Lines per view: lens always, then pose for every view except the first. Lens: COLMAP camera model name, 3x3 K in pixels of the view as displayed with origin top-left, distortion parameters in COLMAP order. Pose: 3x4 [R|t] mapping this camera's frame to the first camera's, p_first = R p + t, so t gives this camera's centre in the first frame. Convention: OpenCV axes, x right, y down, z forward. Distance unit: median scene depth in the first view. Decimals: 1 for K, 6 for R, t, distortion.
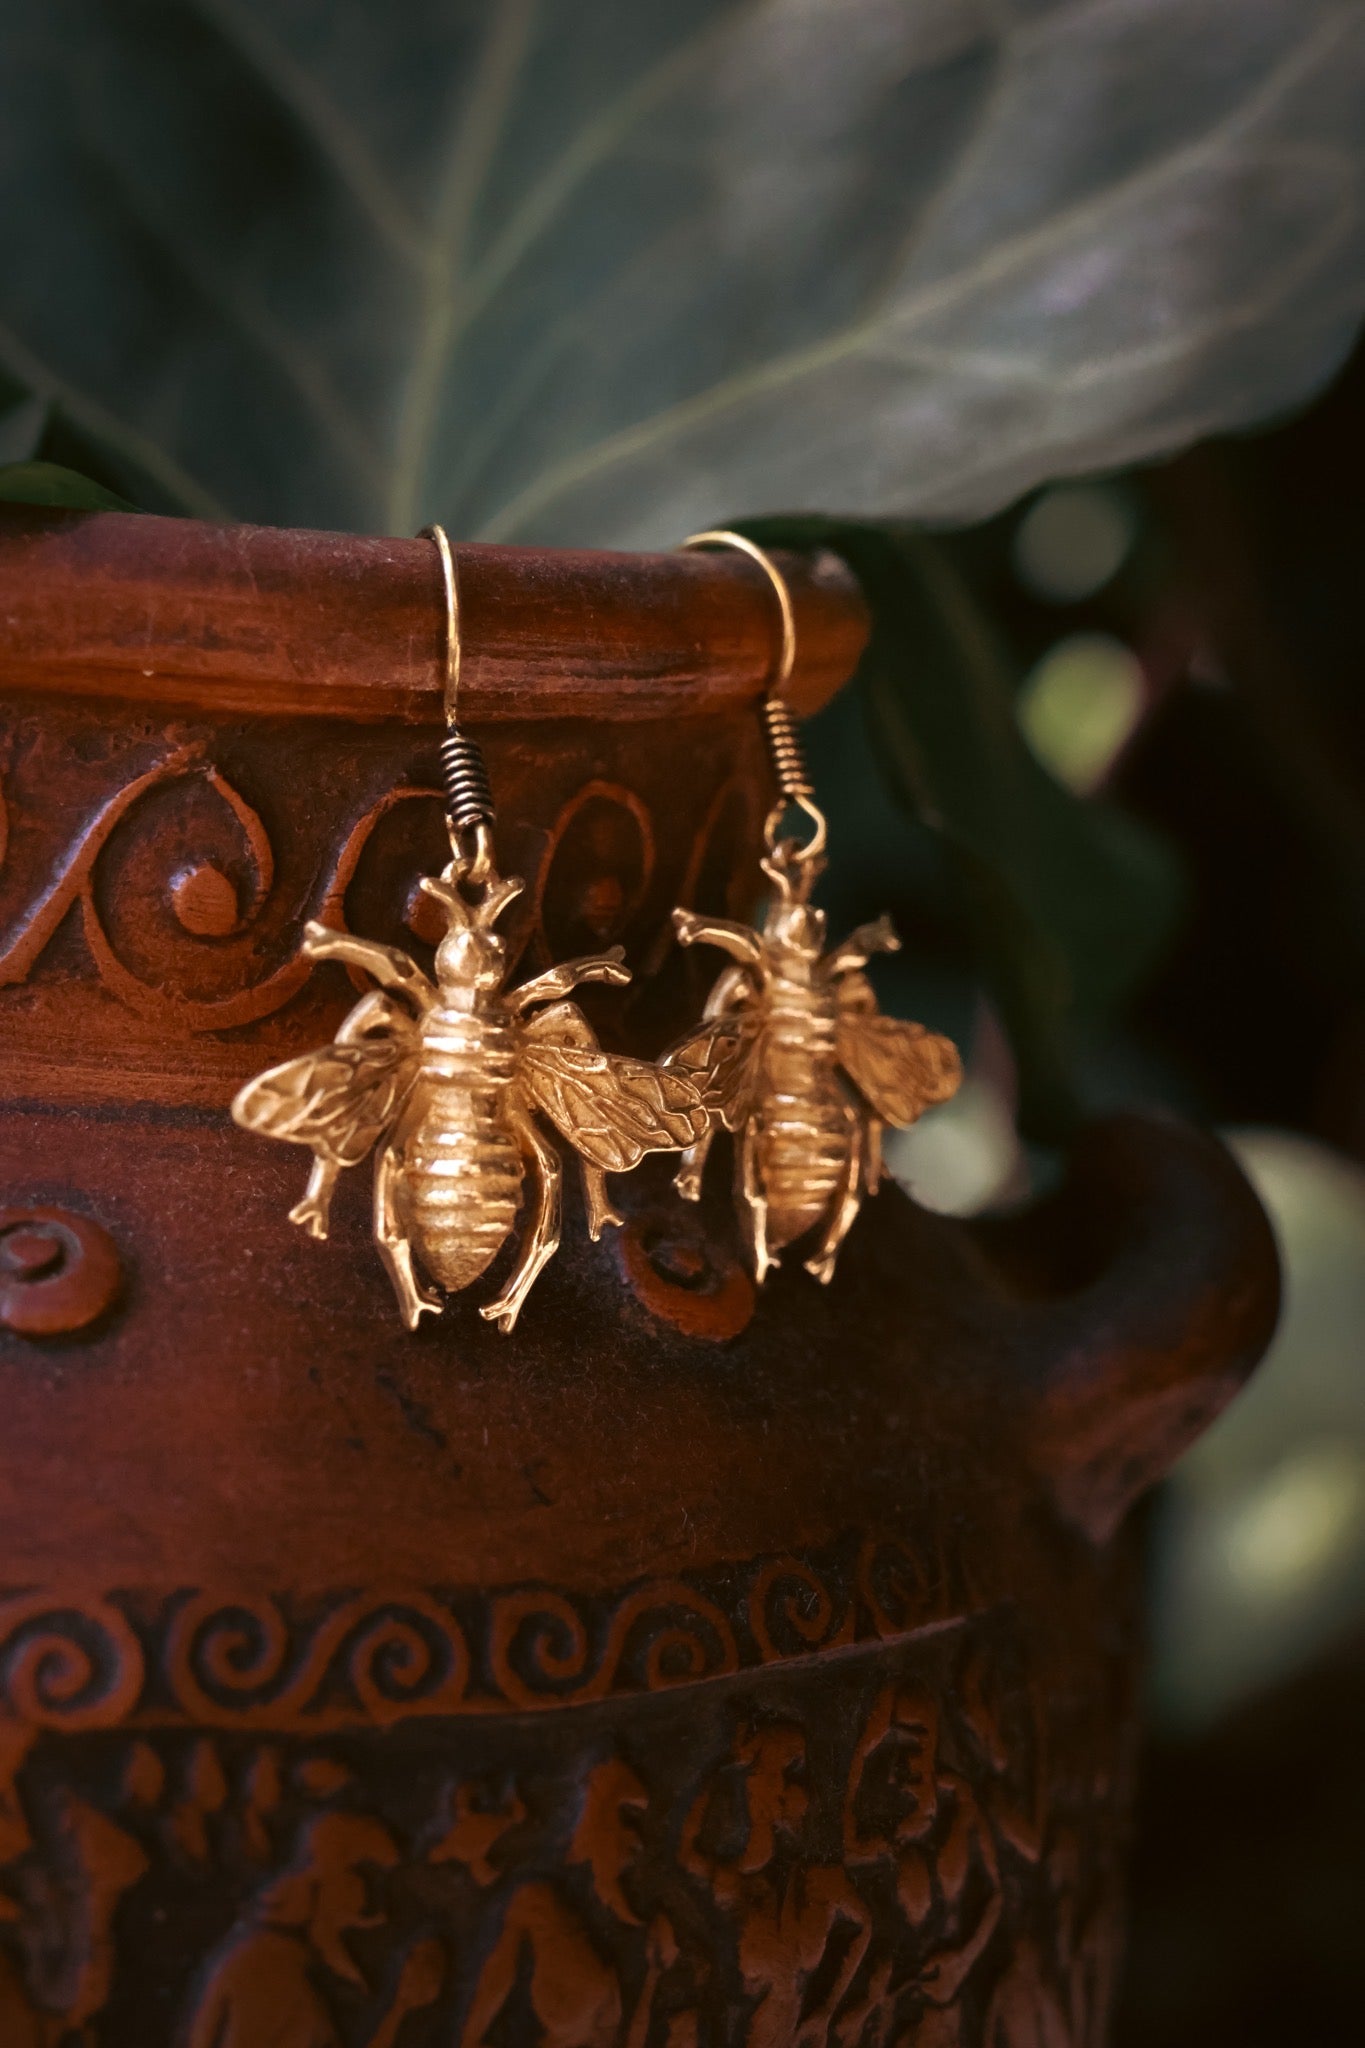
lens RADIAL K [[4700.2, 0, 682.5], [0, 4700.2, 1024.0], [0, 0, 1]] dist [0.204789, 0.140265]
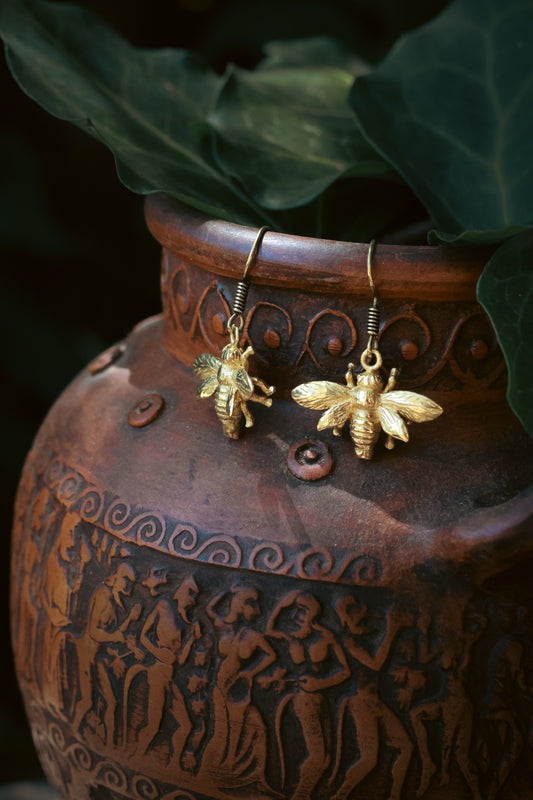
lens RADIAL K [[1836.0, 0, 266.5], [0, 1836.0, 400.0], [0, 0, 1]] dist [0.204789, 0.140265]
pose [[0.445977, 0.198803, -0.872687, 1.181223], [-0.140913, 0.978456, 0.150886, -0.190440], [0.883882, 0.055681, 0.464383, 0.387328]]
